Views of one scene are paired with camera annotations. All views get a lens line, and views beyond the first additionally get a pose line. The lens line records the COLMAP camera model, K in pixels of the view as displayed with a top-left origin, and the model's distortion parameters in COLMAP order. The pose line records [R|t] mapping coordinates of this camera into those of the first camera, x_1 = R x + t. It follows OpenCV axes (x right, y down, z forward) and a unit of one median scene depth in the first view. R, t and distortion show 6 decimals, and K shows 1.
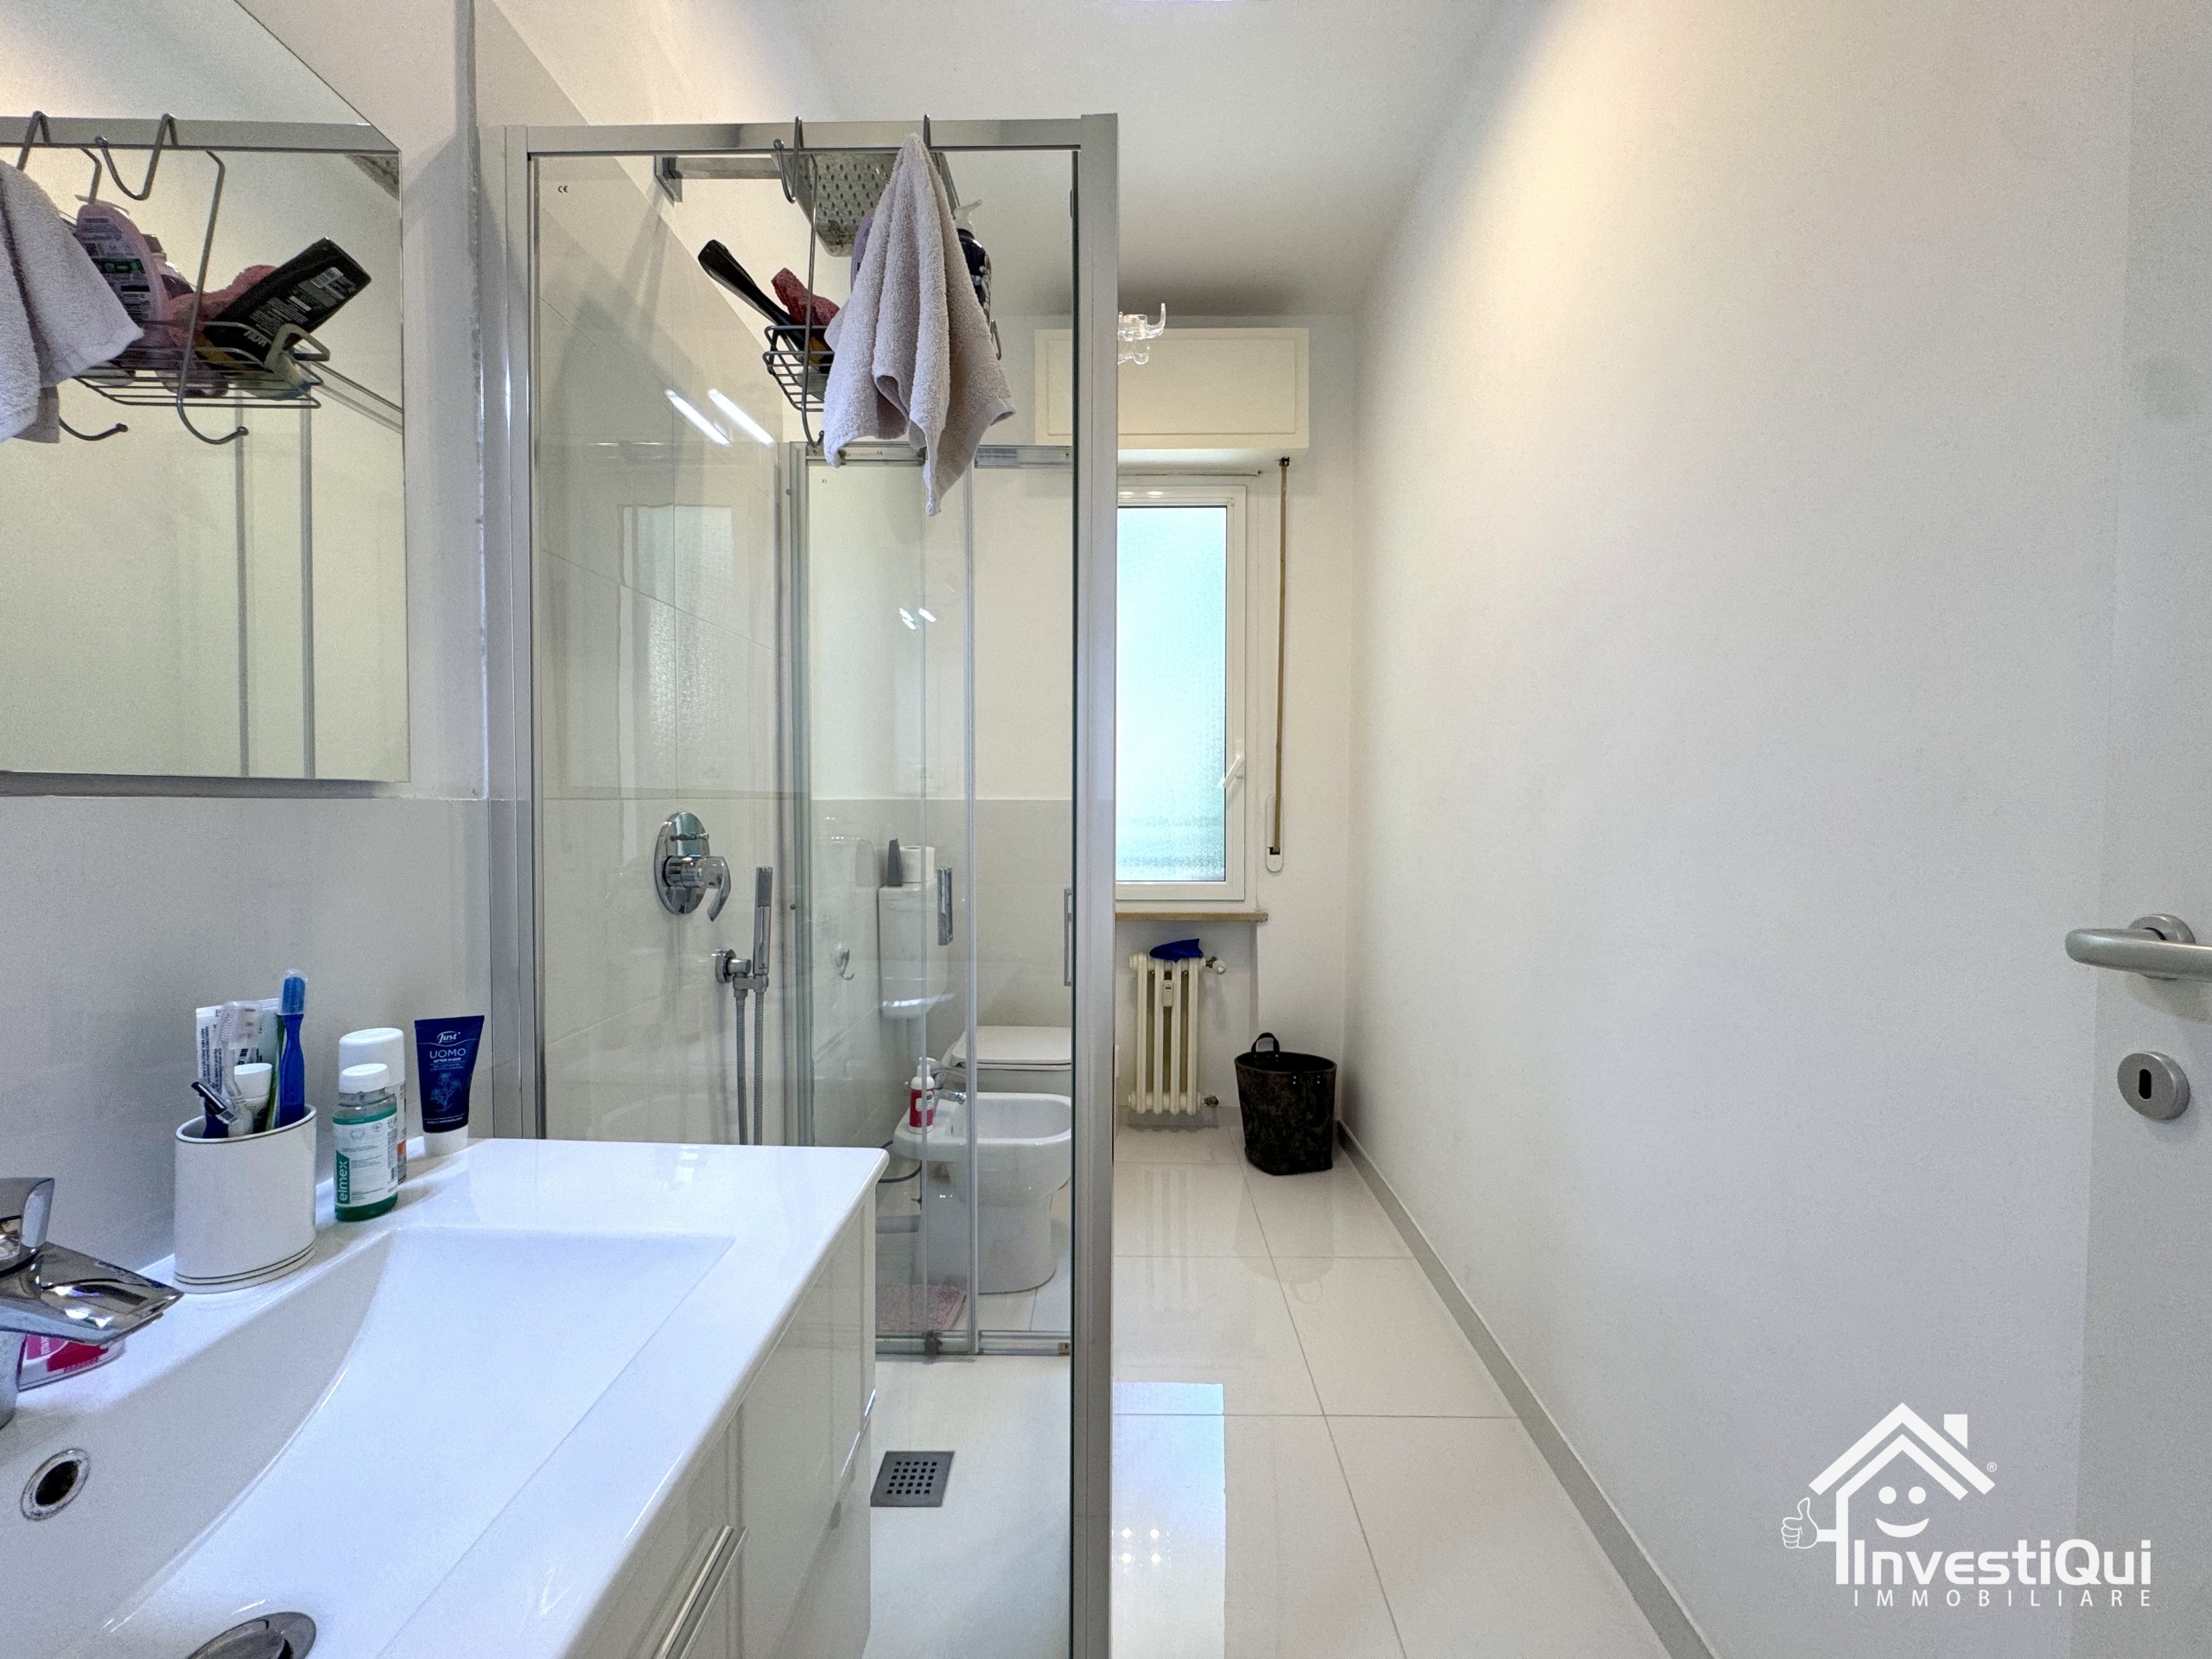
lens RADIAL K [[881.4, 0, 1107.6], [0, 881.4, 829.4], [0, 0, 1]] dist [-0.002302, -0.000142]
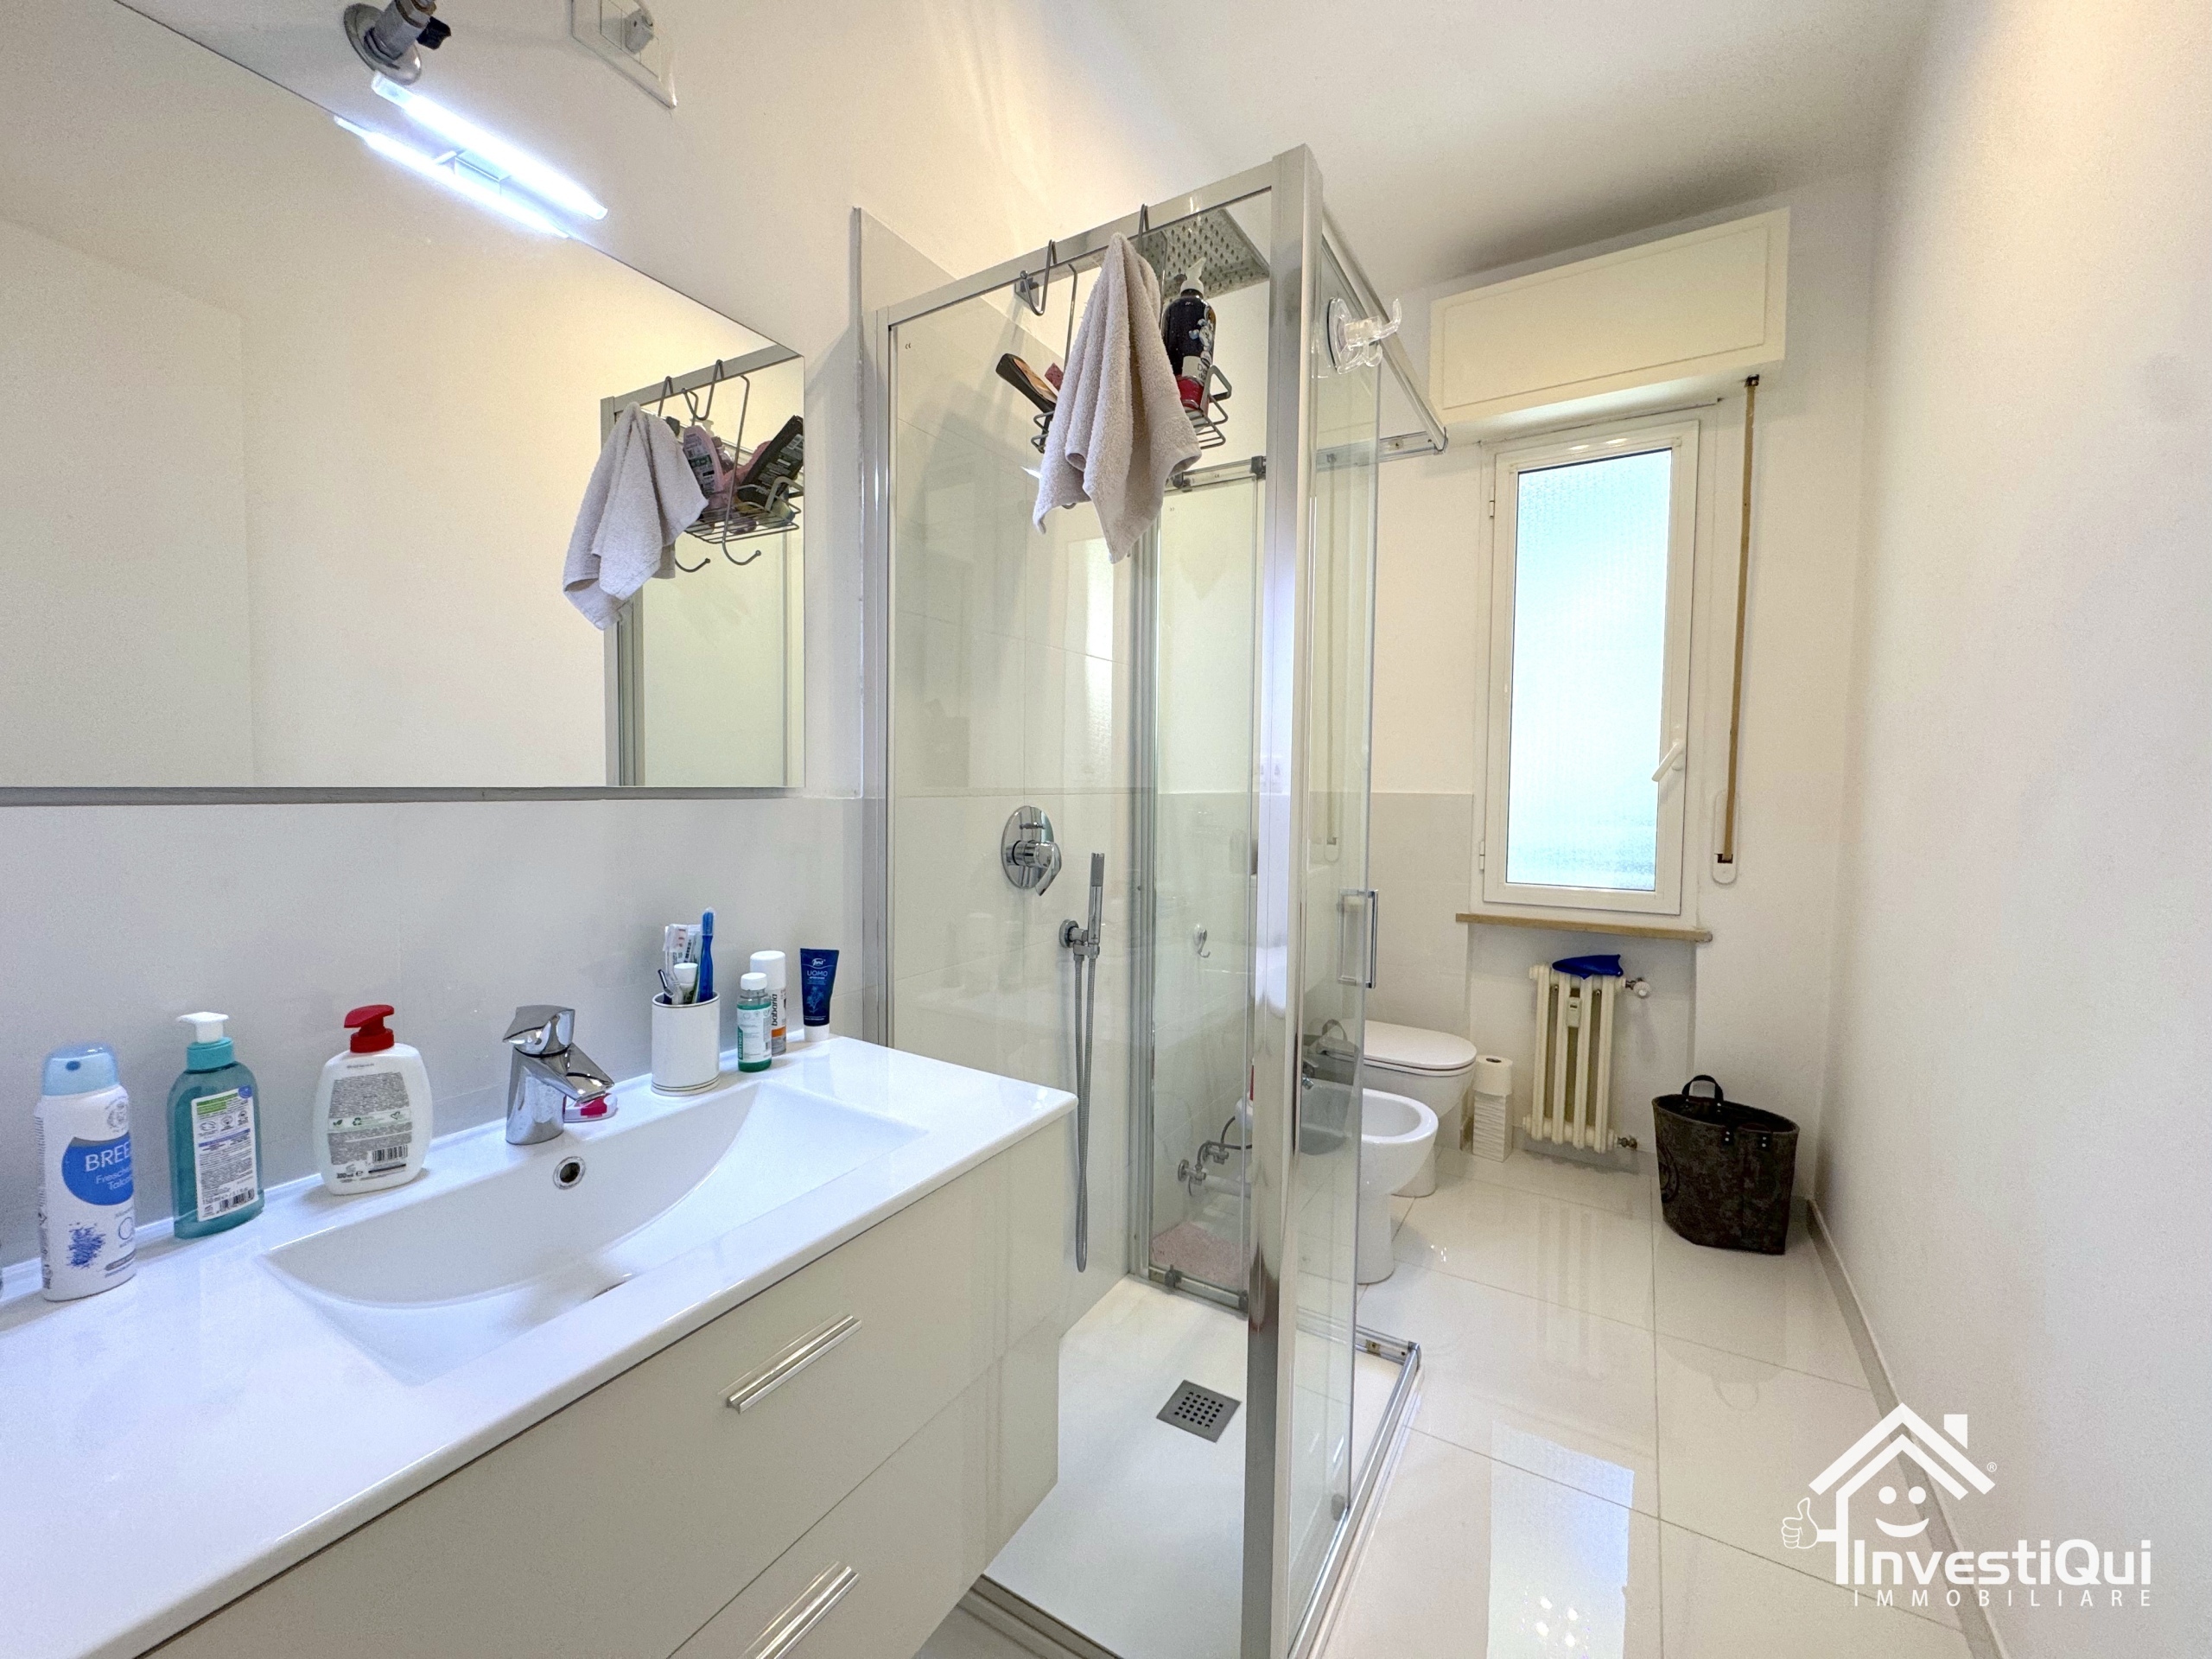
lens RADIAL K [[881.4, 0, 1107.6], [0, 881.4, 829.4], [0, 0, 1]] dist [-0.002302, -0.000142]
pose [[0.863193, 0.031014, -0.503920, 0.193026], [-0.023080, 0.999492, 0.021979, -0.013624], [0.504346, -0.007342, 0.863471, -0.009184]]
